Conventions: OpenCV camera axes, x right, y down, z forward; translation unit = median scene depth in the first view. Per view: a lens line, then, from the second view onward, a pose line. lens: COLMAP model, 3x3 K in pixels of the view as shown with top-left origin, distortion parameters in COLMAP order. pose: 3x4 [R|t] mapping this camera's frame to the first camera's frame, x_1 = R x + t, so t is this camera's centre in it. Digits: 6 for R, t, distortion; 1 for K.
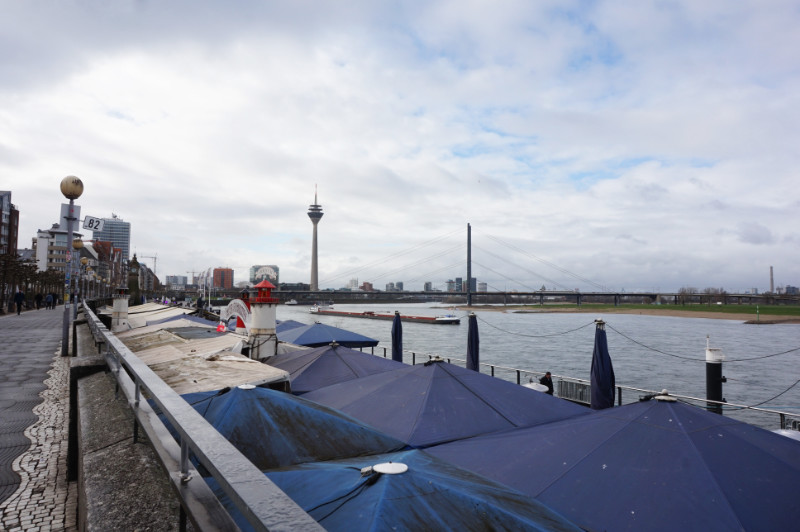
lens RADIAL K [[575.6, 0, 400.0], [0, 575.6, 266.0], [0, 0, 1]] dist [-0.008356, -0.002608]
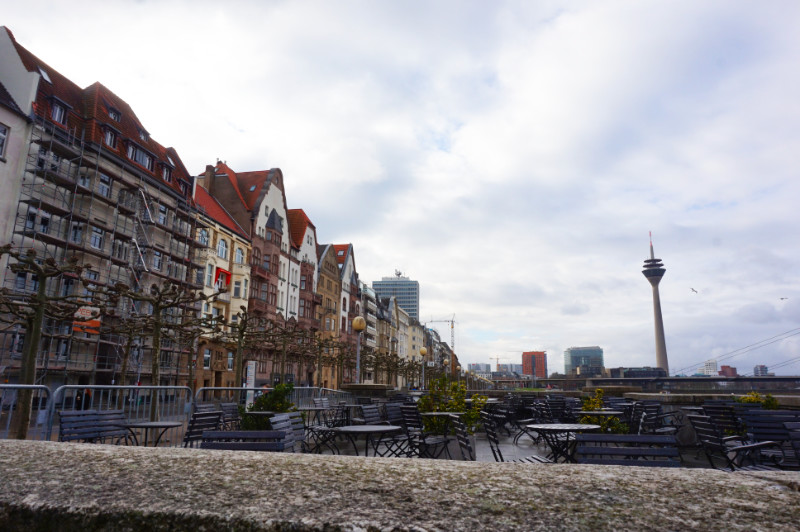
lens RADIAL K [[575.6, 0, 400.0], [0, 575.6, 266.0], [0, 0, 1]] dist [-0.008356, -0.002608]
pose [[0.876766, -0.100826, -0.470229, -0.084795], [0.028299, 0.986898, -0.158843, 0.010174], [0.480084, 0.125961, 0.868132, 0.204380]]
